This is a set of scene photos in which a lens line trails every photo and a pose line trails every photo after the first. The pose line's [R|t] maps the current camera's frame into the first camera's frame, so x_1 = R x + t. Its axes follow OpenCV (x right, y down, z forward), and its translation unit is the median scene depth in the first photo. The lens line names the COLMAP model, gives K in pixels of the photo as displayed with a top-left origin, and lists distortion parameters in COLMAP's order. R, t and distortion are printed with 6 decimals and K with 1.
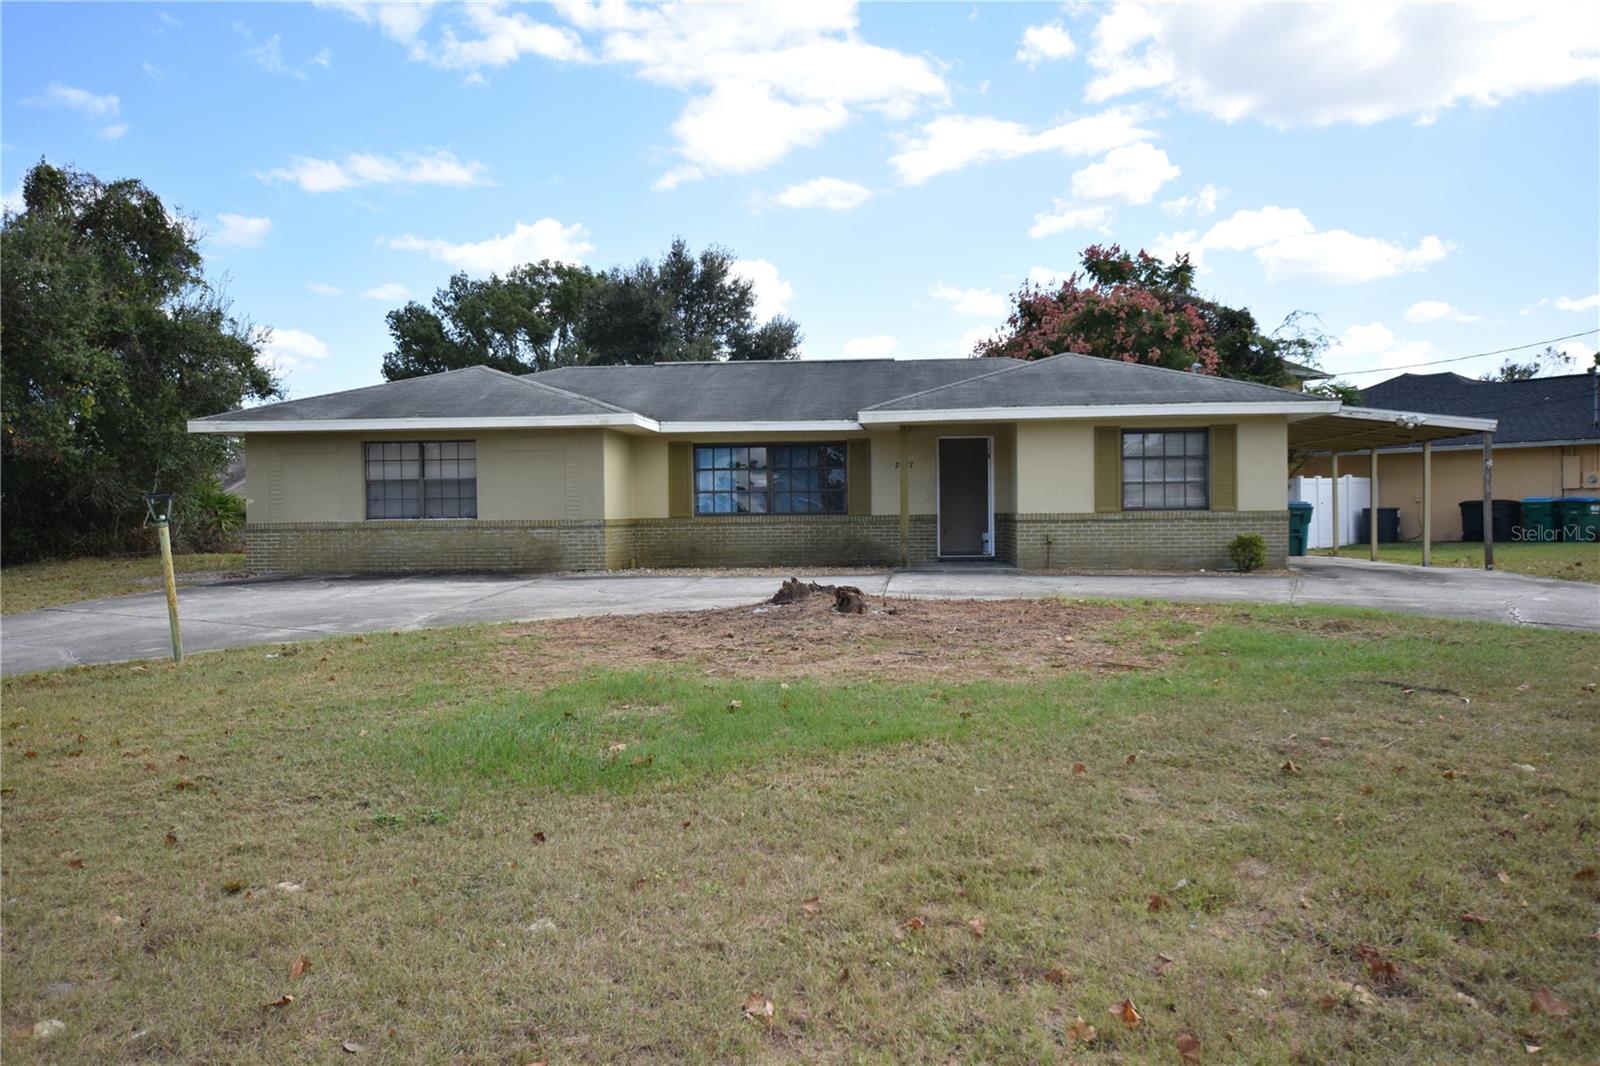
lens RADIAL K [[1361.7, 0, 813.0], [0, 1361.7, 535.3], [0, 0, 1]] dist [0.006771, 0.020742]
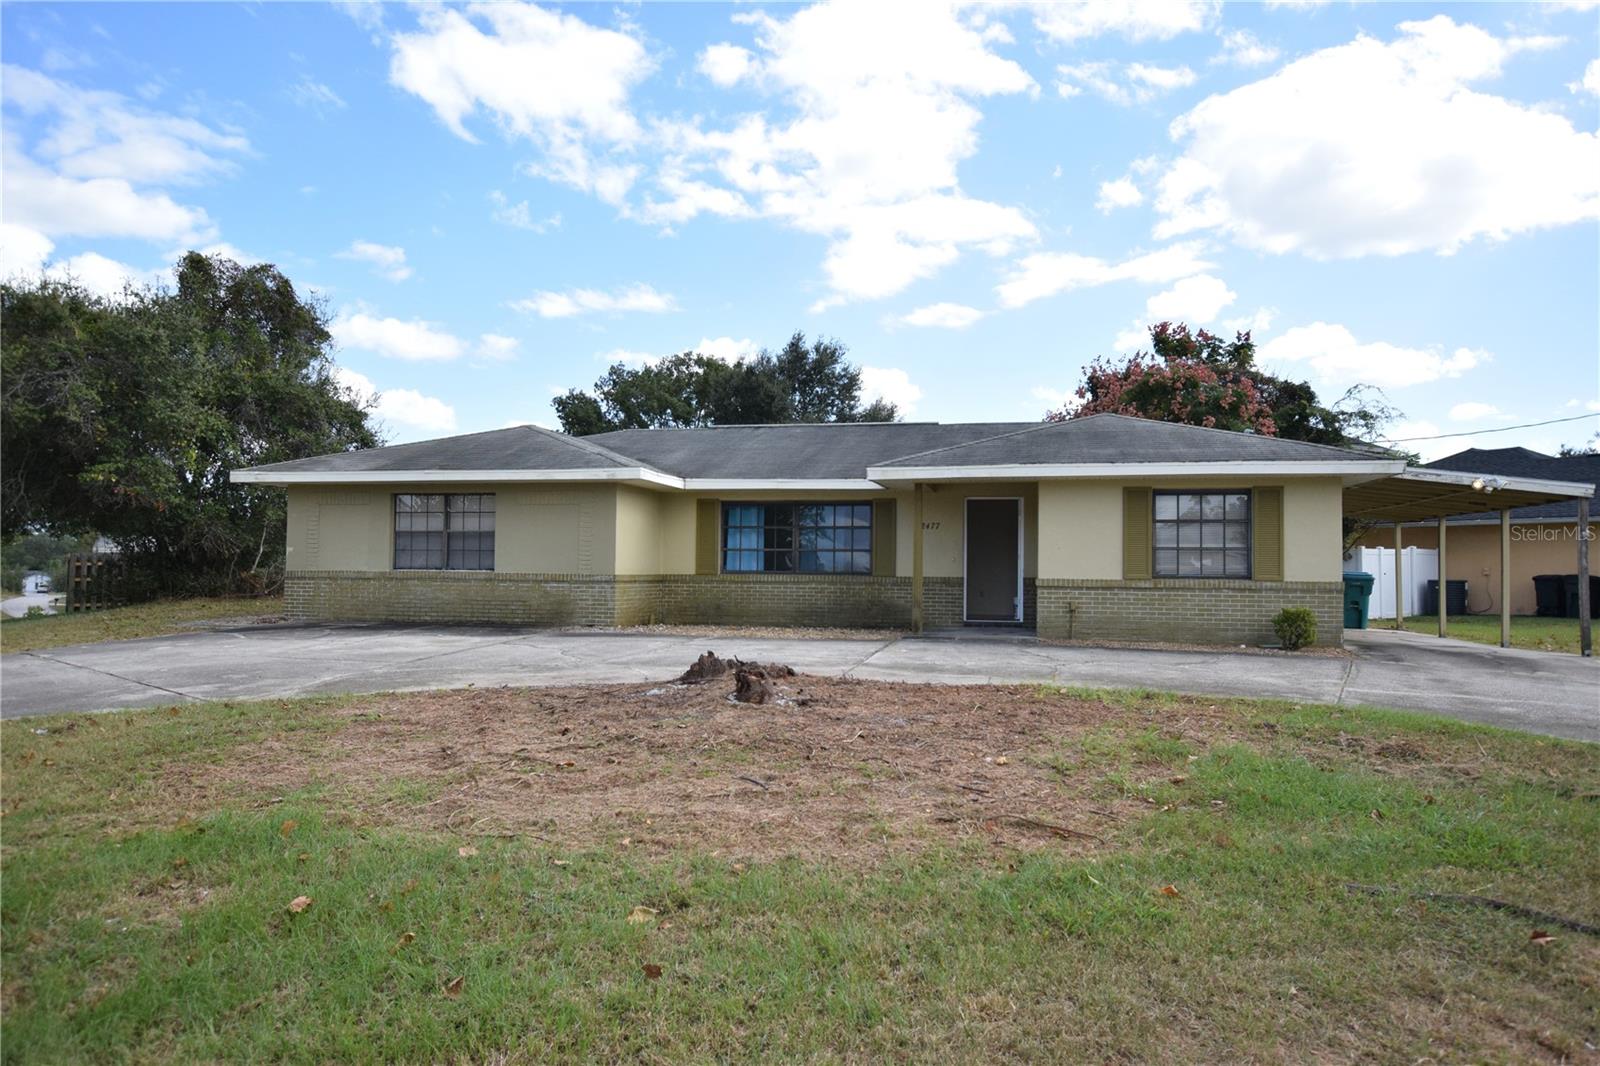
lens RADIAL K [[1102.7, 0, 799.0], [0, 1102.7, 529.1], [0, 0, 1]] dist [-0.007795, 0.012298]
pose [[0.990941, 0.017289, -0.133179, 0.085719], [-0.024328, 0.998381, -0.051407, -0.006849], [0.132074, 0.054181, 0.989758, 0.223139]]
